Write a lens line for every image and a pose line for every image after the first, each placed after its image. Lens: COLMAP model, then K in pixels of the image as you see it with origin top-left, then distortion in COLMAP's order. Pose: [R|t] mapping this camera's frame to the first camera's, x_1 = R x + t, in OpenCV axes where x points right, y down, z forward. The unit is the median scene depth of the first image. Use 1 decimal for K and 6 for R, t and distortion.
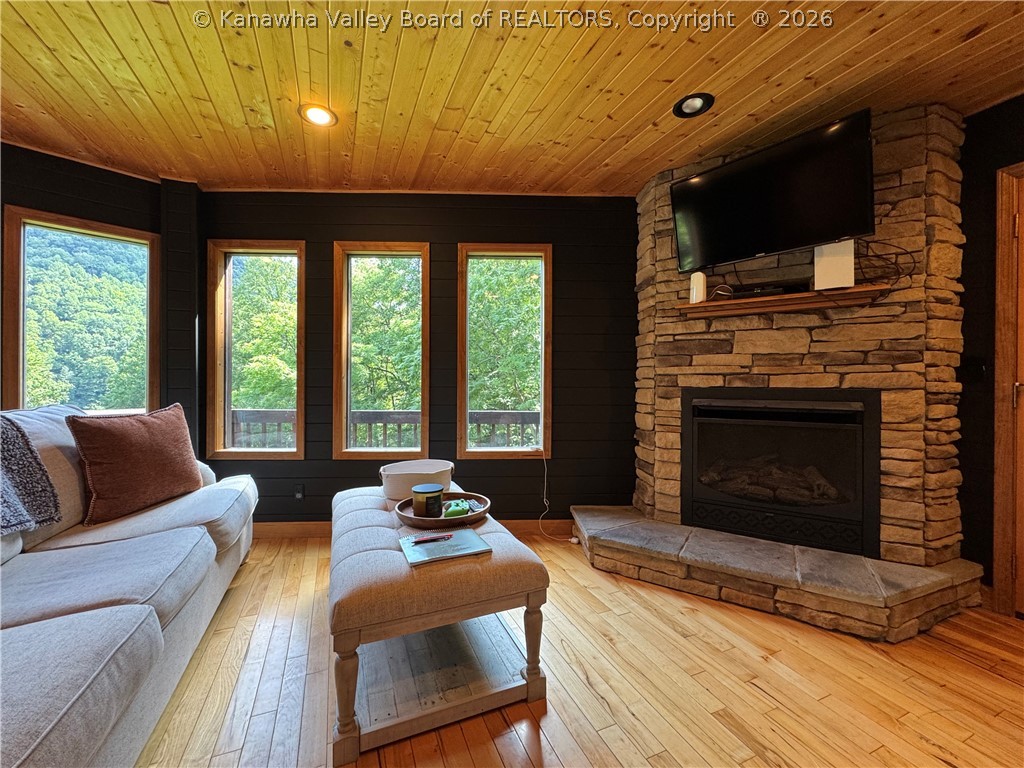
lens RADIAL K [[412.5, 0, 511.2], [0, 412.5, 380.6], [0, 0, 1]] dist [0.000176, -0.000181]
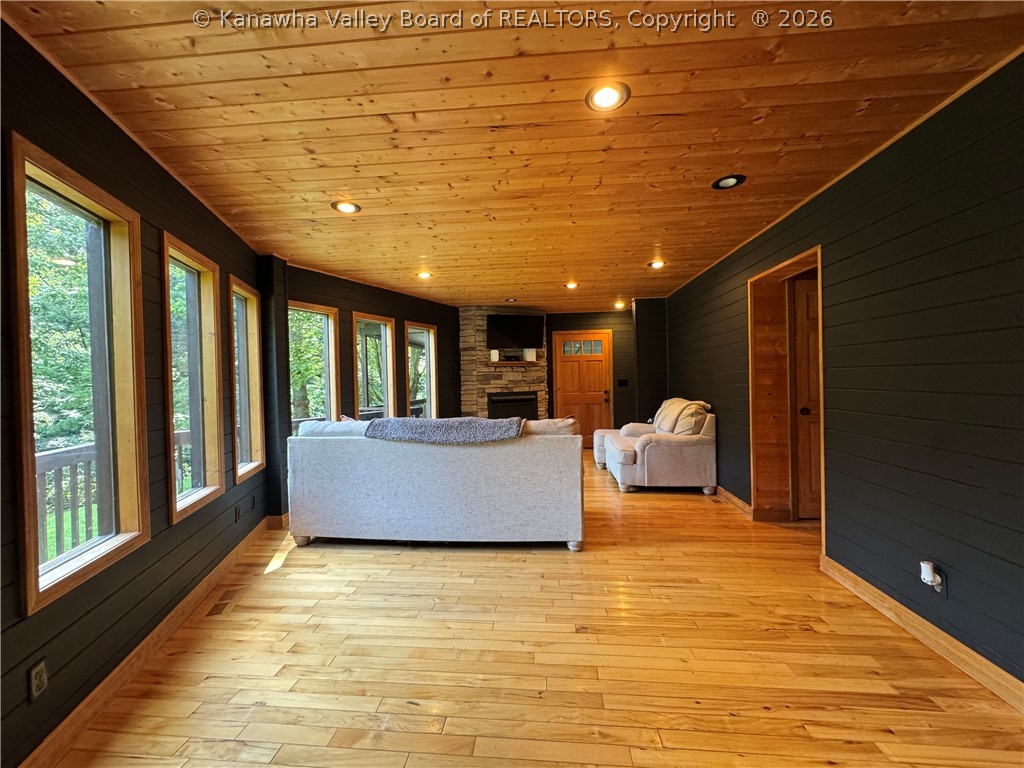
lens RADIAL K [[412.5, 0, 513.3], [0, 412.5, 381.8], [0, 0, 1]] dist [0.000176, -0.000181]
pose [[0.473905, -0.022134, 0.880298, -1.905154], [0.019922, 0.999698, 0.014411, -0.093633], [-0.880350, 0.010708, 0.474203, -0.384178]]
